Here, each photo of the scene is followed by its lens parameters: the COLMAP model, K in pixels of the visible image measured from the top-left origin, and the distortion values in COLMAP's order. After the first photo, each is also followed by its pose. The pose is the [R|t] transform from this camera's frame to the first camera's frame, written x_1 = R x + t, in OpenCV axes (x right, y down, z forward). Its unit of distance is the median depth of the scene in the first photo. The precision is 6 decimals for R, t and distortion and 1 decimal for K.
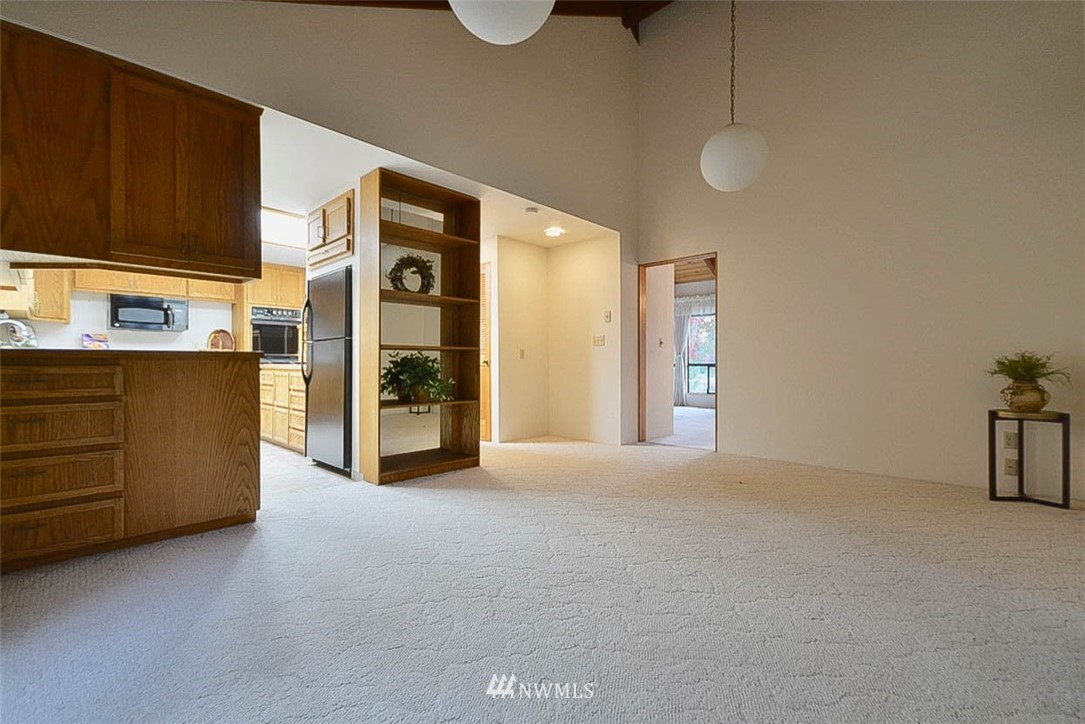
lens RADIAL K [[478.3, 0, 542.9], [0, 478.3, 361.3], [0, 0, 1]] dist [-0.013589, -0.002871]
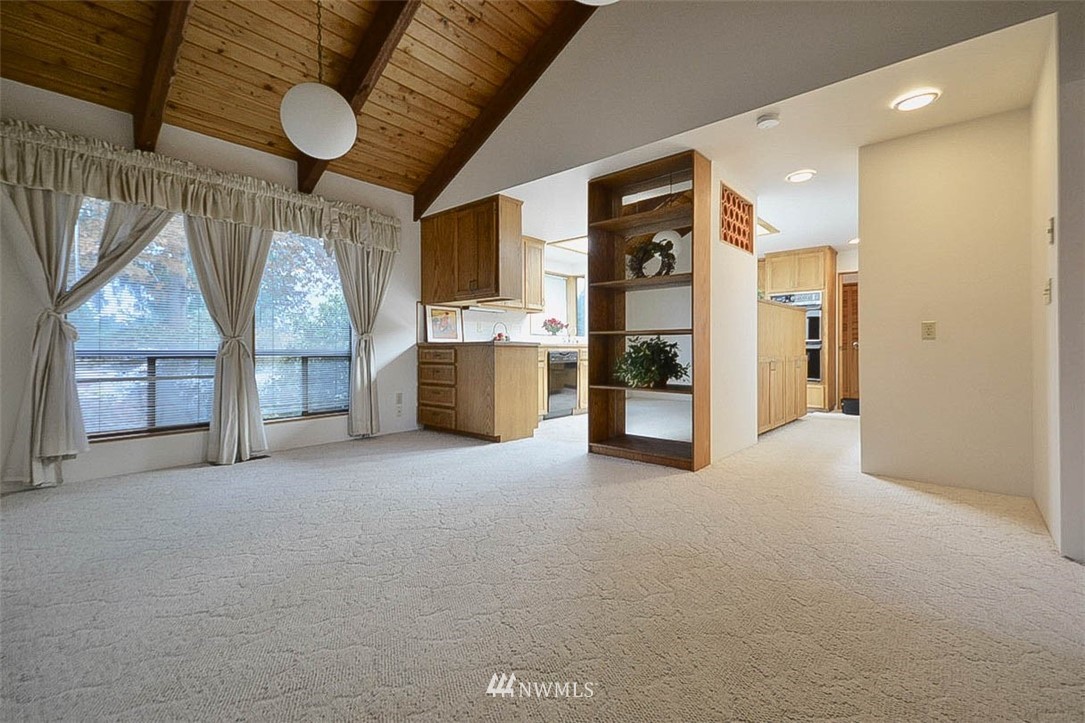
lens RADIAL K [[478.3, 0, 542.8], [0, 478.3, 354.8], [0, 0, 1]] dist [-0.013589, -0.002871]
pose [[0.008751, 0.010316, -0.999908, 0.737653], [0.002096, 0.999944, 0.010335, 0.007691], [0.999960, -0.002186, 0.008729, 0.785382]]
